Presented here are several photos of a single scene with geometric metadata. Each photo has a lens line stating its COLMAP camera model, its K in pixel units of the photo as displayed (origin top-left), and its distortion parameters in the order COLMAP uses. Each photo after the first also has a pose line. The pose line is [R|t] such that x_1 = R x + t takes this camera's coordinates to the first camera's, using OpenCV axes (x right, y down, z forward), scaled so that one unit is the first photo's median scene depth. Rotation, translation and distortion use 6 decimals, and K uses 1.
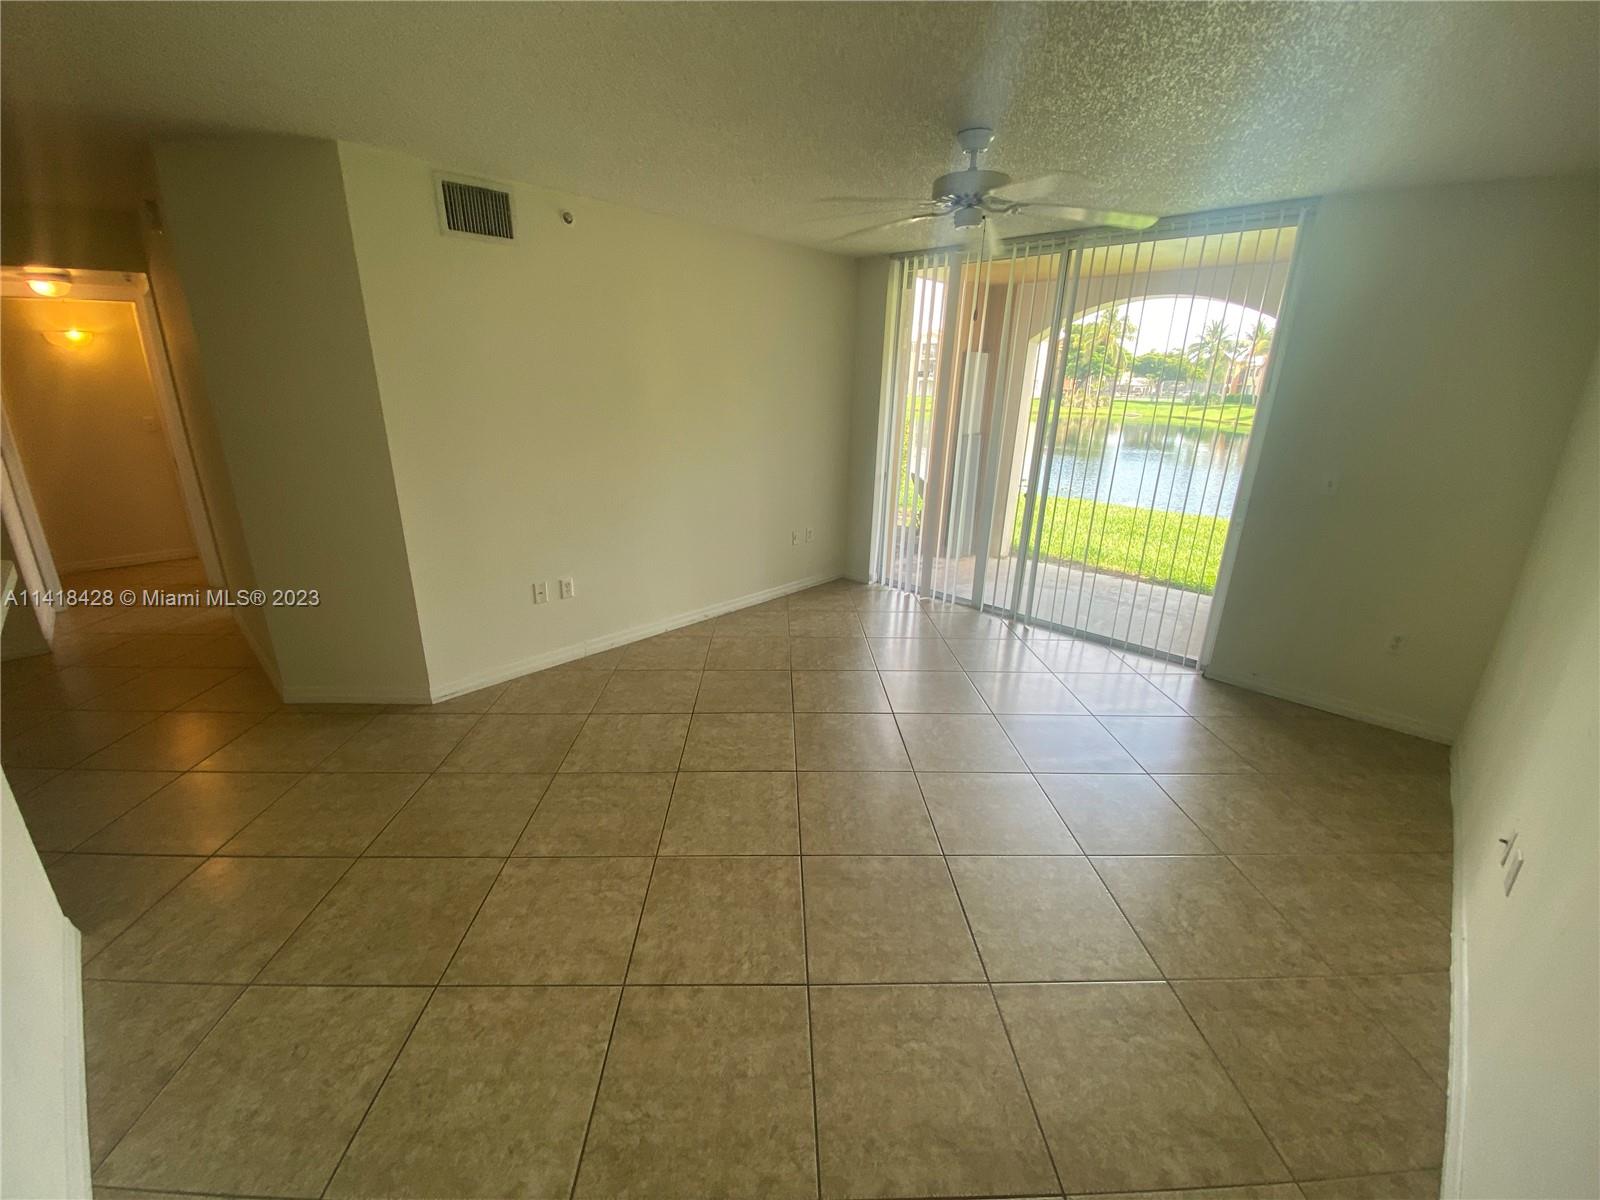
lens RADIAL K [[648.2, 0, 793.7], [0, 648.2, 595.9], [0, 0, 1]] dist [0.027844, -0.022825]
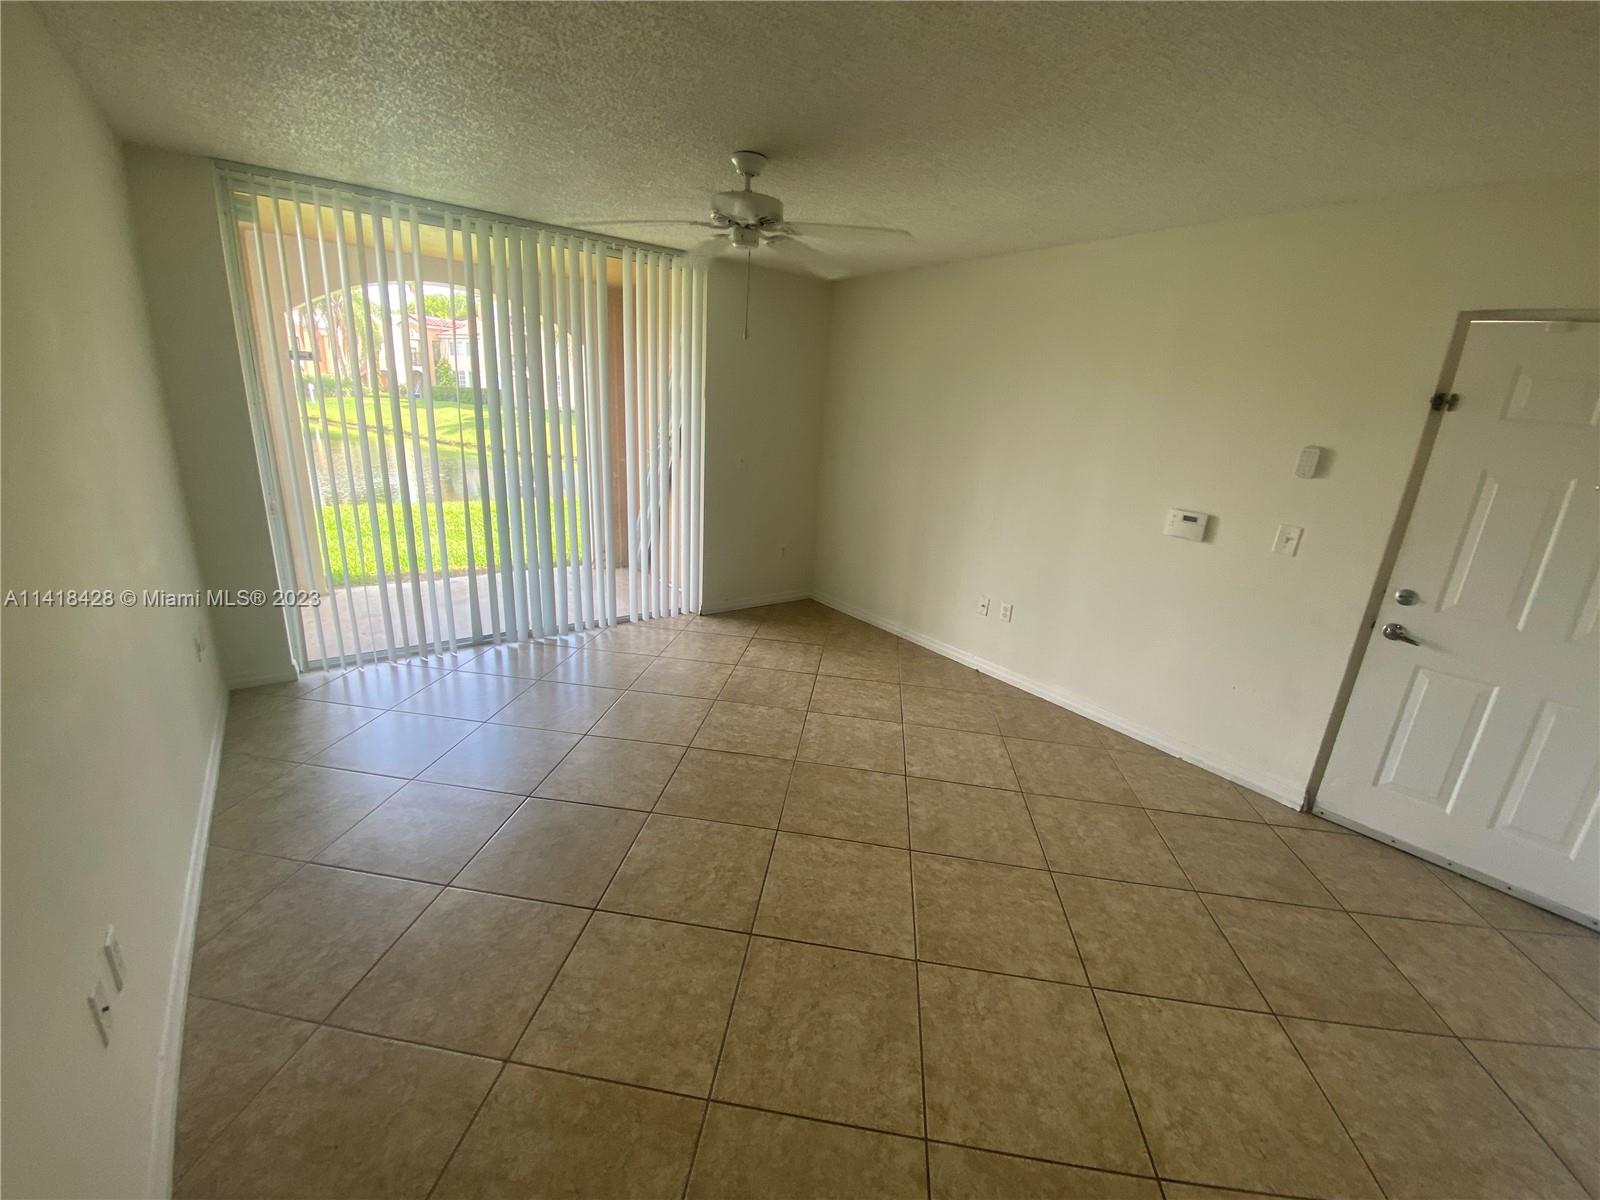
lens RADIAL K [[646.8, 0, 797.1], [0, 646.8, 591.9], [0, 0, 1]] dist [0.041454, -0.033538]
pose [[0.161159, -0.288479, 0.943826, -0.827565], [0.256589, 0.935688, 0.242179, -0.276998], [-0.952990, 0.203146, 0.224815, 0.777357]]
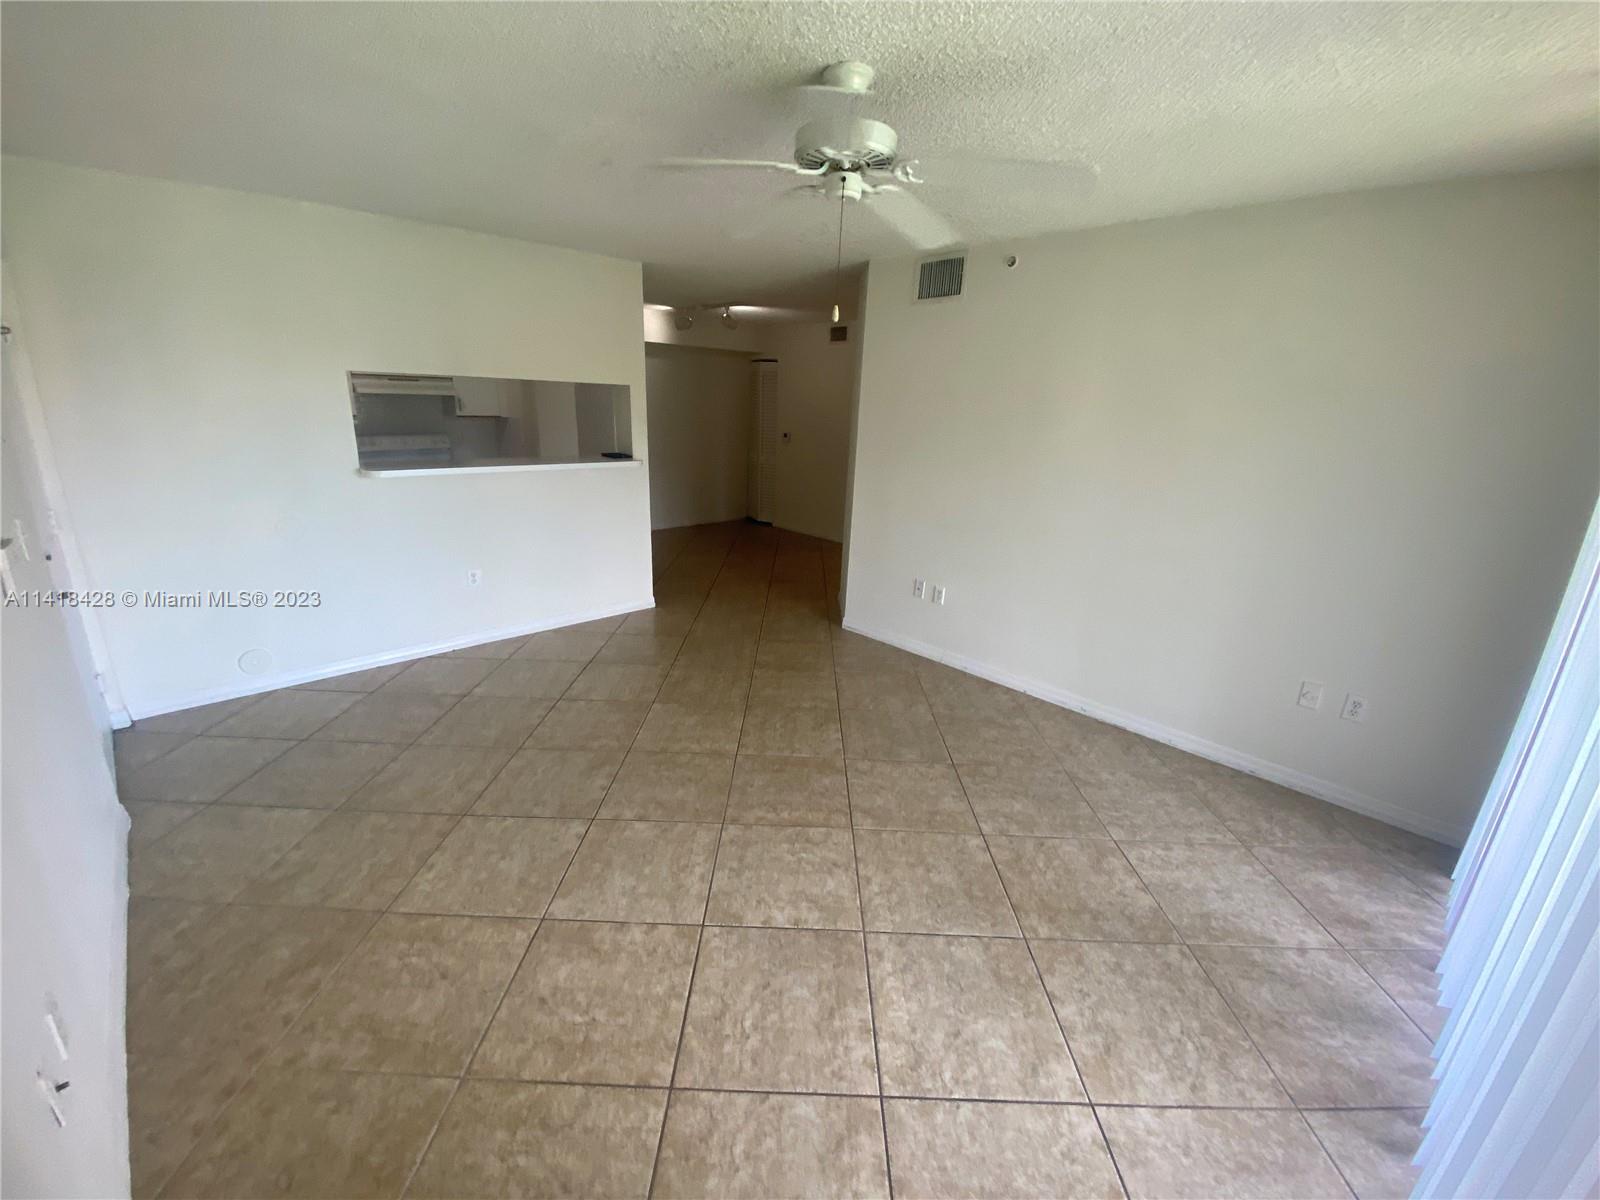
lens RADIAL K [[648.2, 0, 793.7], [0, 648.2, 595.9], [0, 0, 1]] dist [0.027844, -0.022825]
pose [[-0.048562, 0.269580, -0.961753, 1.081508], [-0.347485, 0.898181, 0.269306, -0.328590], [0.936427, 0.347273, 0.050058, 1.041360]]
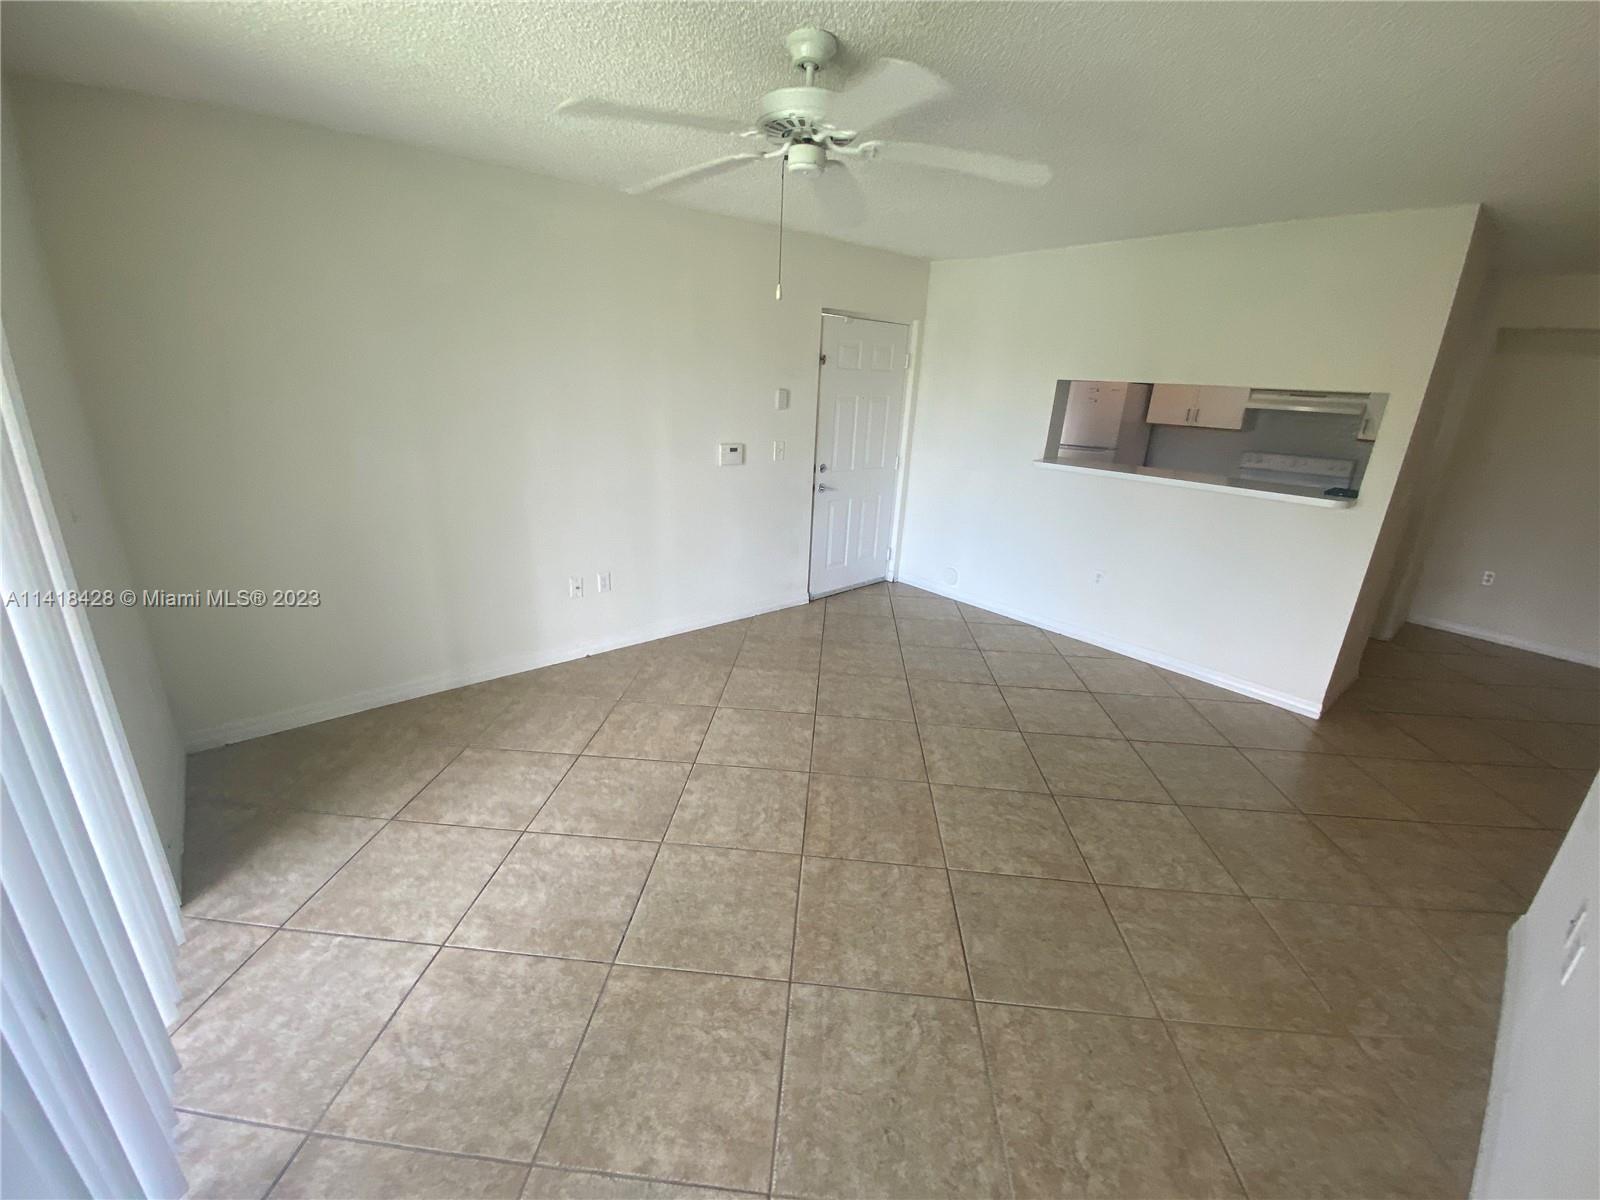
lens RADIAL K [[641.2, 0, 793.1], [0, 641.2, 591.1], [0, 0, 1]] dist [0.037291, -0.026273]
pose [[-0.992245, -0.093784, 0.081574, 0.175186], [-0.026258, 0.799627, 0.599923, -0.611689], [-0.121492, 0.593129, -0.795888, 1.811327]]
